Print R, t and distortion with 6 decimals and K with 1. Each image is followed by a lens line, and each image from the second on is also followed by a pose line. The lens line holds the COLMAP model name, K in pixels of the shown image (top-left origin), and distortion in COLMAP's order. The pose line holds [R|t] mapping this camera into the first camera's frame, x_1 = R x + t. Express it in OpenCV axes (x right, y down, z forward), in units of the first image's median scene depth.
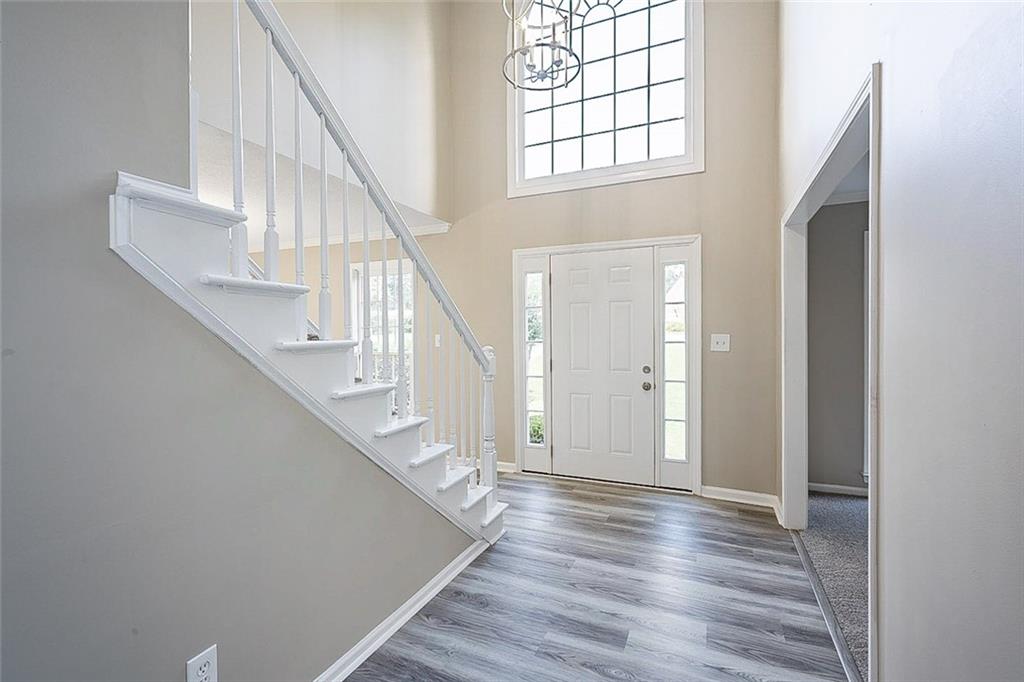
lens RADIAL K [[460.7, 0, 506.5], [0, 460.7, 338.2], [0, 0, 1]] dist [-0.003603, 0.001345]
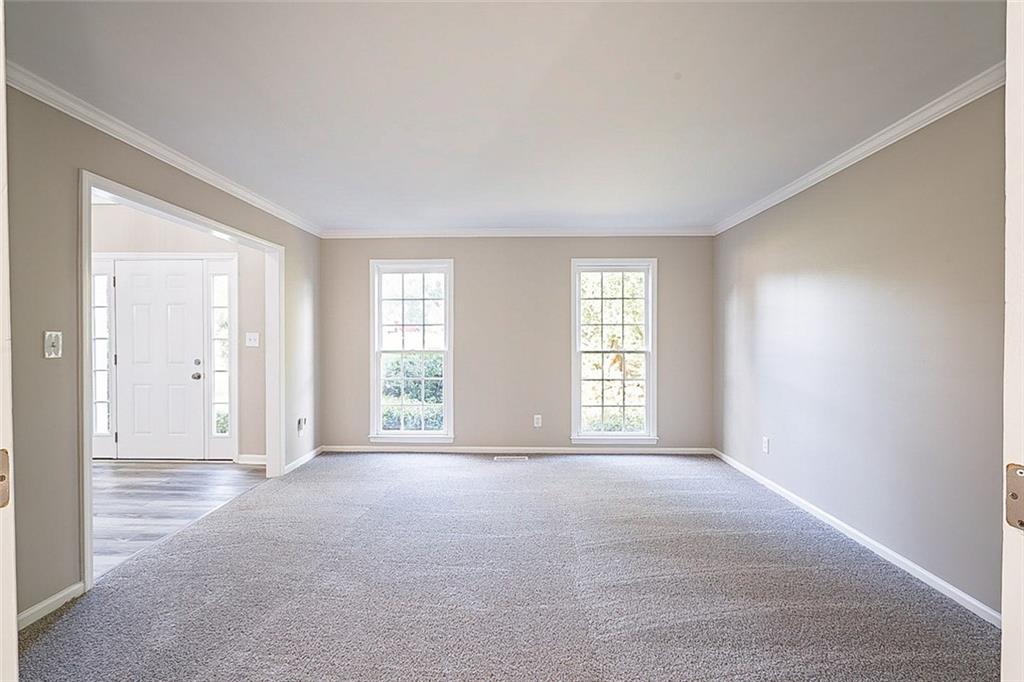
lens RADIAL K [[460.7, 0, 509.4], [0, 460.7, 340.0], [0, 0, 1]] dist [-0.003603, 0.001345]
pose [[0.932035, 0.008523, 0.362268, 0.638978], [-0.005662, 0.999944, -0.008958, 0.017073], [-0.362324, 0.006298, 0.932031, -0.416468]]
